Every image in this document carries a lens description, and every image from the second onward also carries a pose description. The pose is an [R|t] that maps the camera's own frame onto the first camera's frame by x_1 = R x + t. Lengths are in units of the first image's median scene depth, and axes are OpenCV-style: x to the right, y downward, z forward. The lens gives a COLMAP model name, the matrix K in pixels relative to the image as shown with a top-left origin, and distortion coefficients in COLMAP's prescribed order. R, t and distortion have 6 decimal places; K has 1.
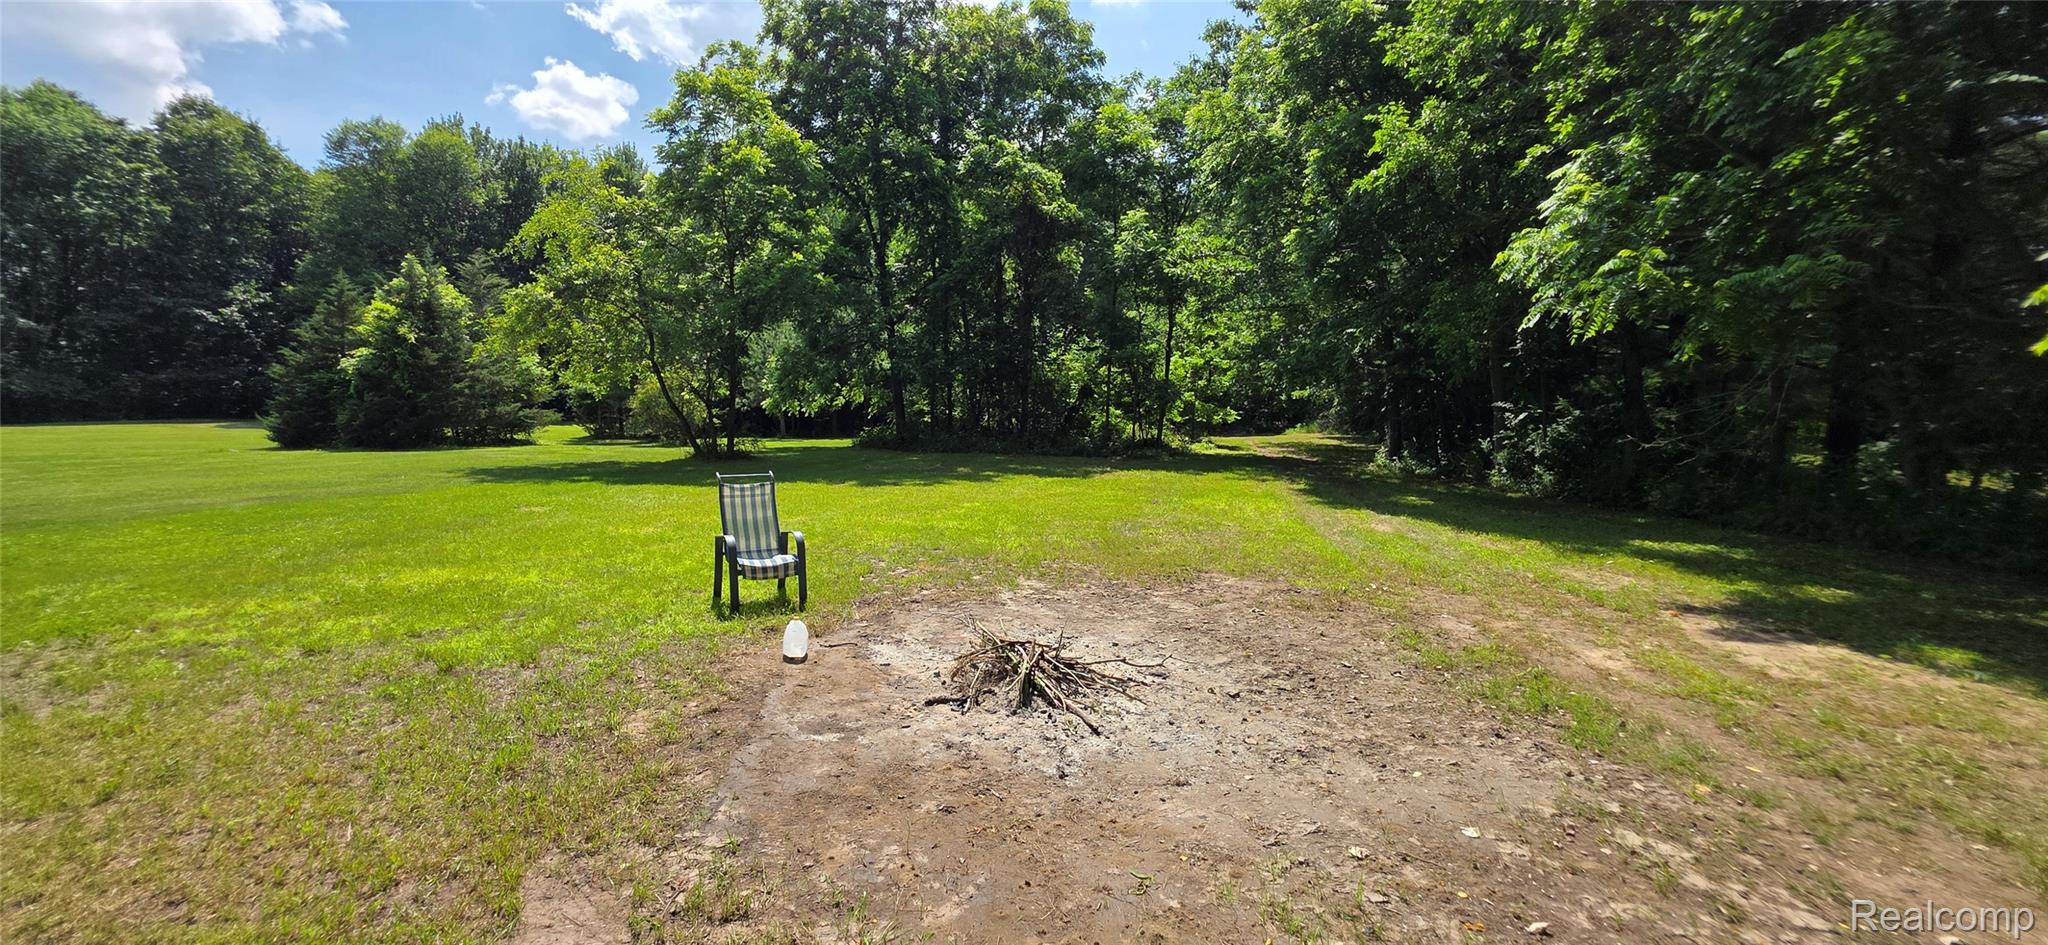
lens RADIAL K [[817.9, 0, 1015.7], [0, 817.9, 469.5], [0, 0, 1]] dist [0.002382, -0.000604]
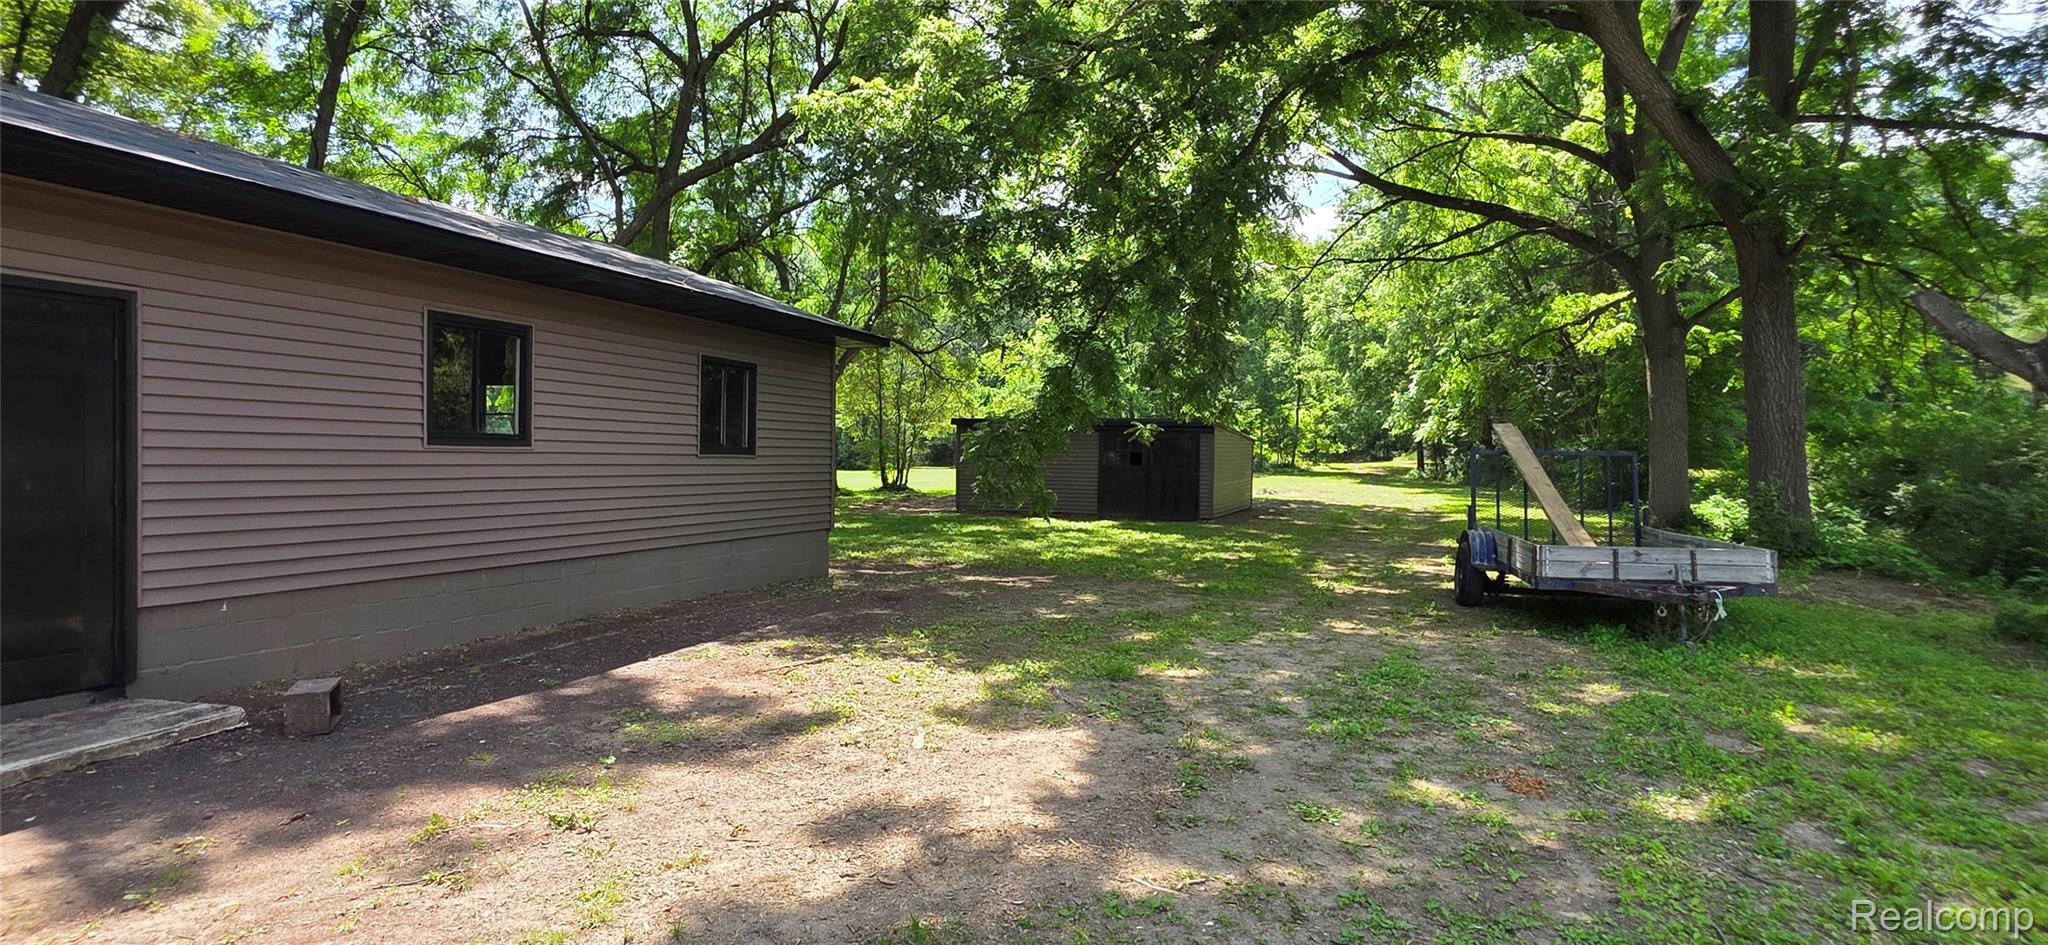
lens RADIAL K [[1046.1, 0, 1015.9], [0, 1046.1, 471.0], [0, 0, 1]] dist [0.000078, 0.000295]
pose [[0.996204, 0.001902, -0.087034, -0.186110], [-0.005687, 0.999047, -0.043264, 0.069919], [0.086869, 0.043595, 0.995265, -1.085071]]
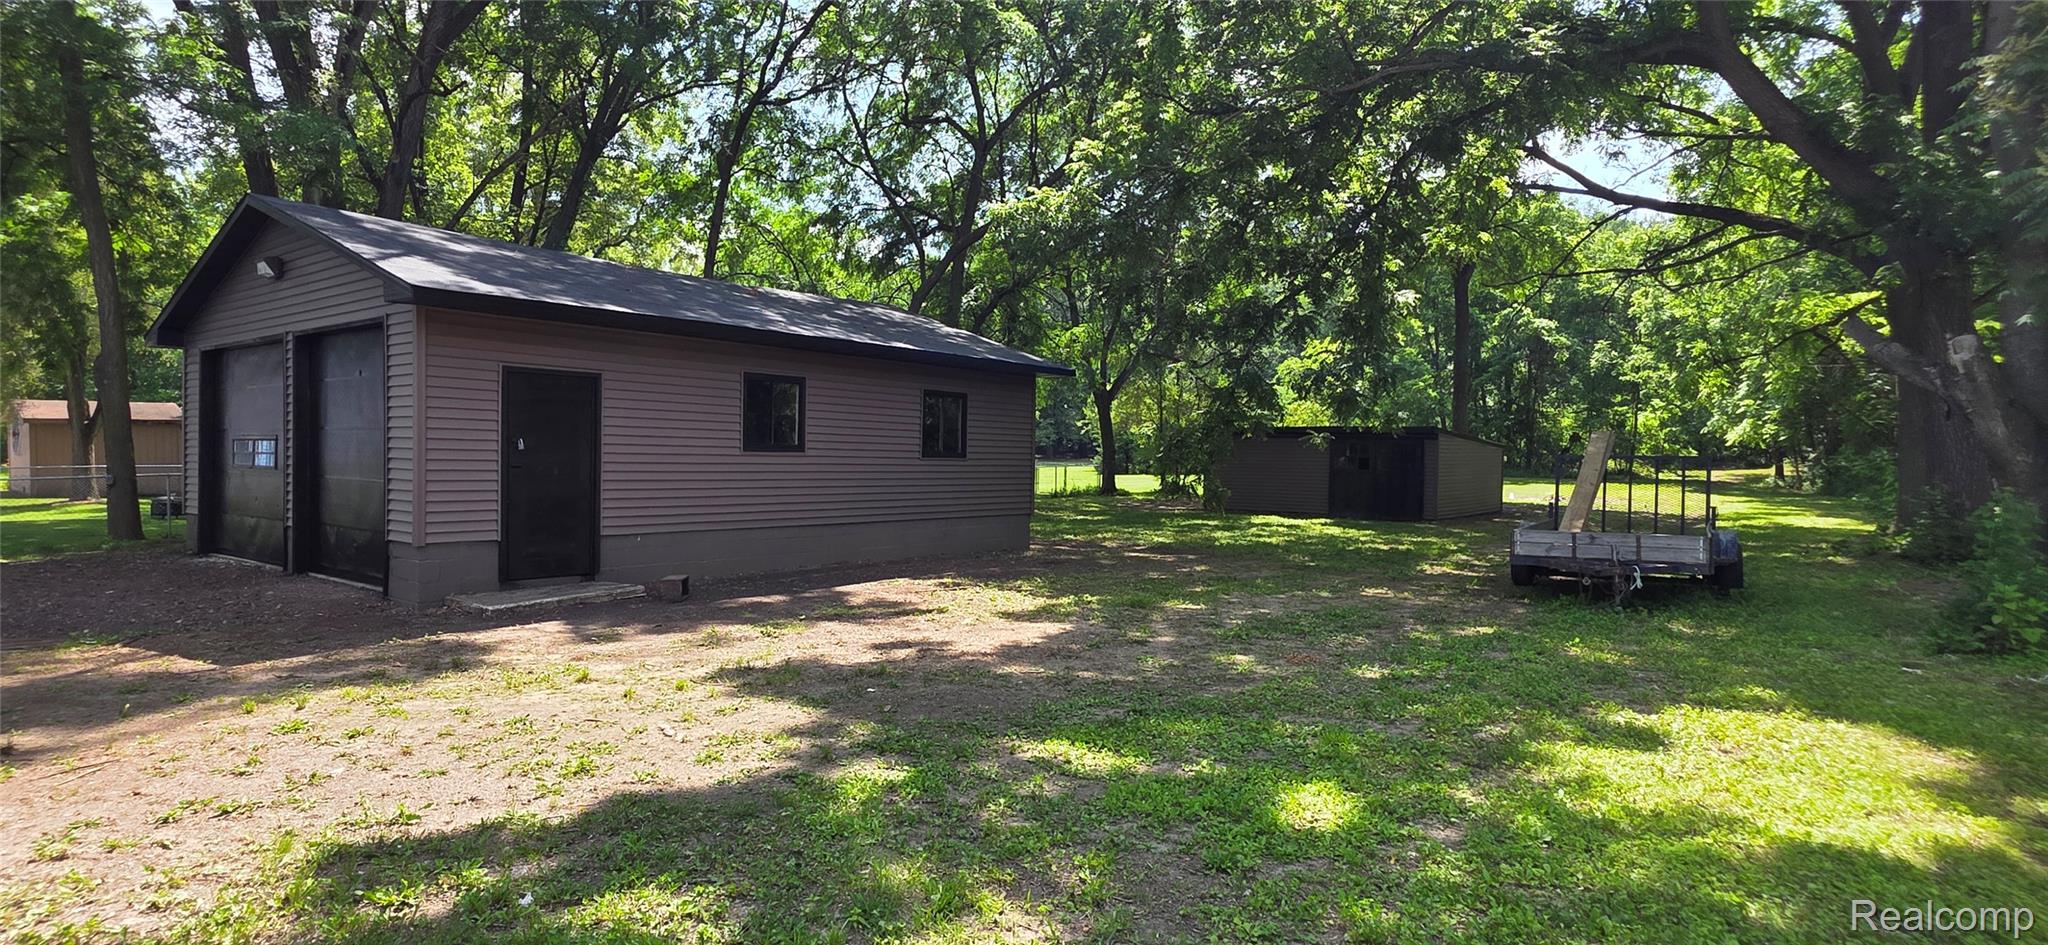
lens RADIAL K [[1046.1, 0, 1015.6], [0, 1046.1, 461.7], [0, 0, 1]] dist [0.000078, 0.000295]
pose [[0.914590, 0.001911, -0.404379, -0.077698], [-0.025494, 0.998272, -0.052943, 0.077340], [0.403579, 0.058731, 0.913058, -1.188870]]
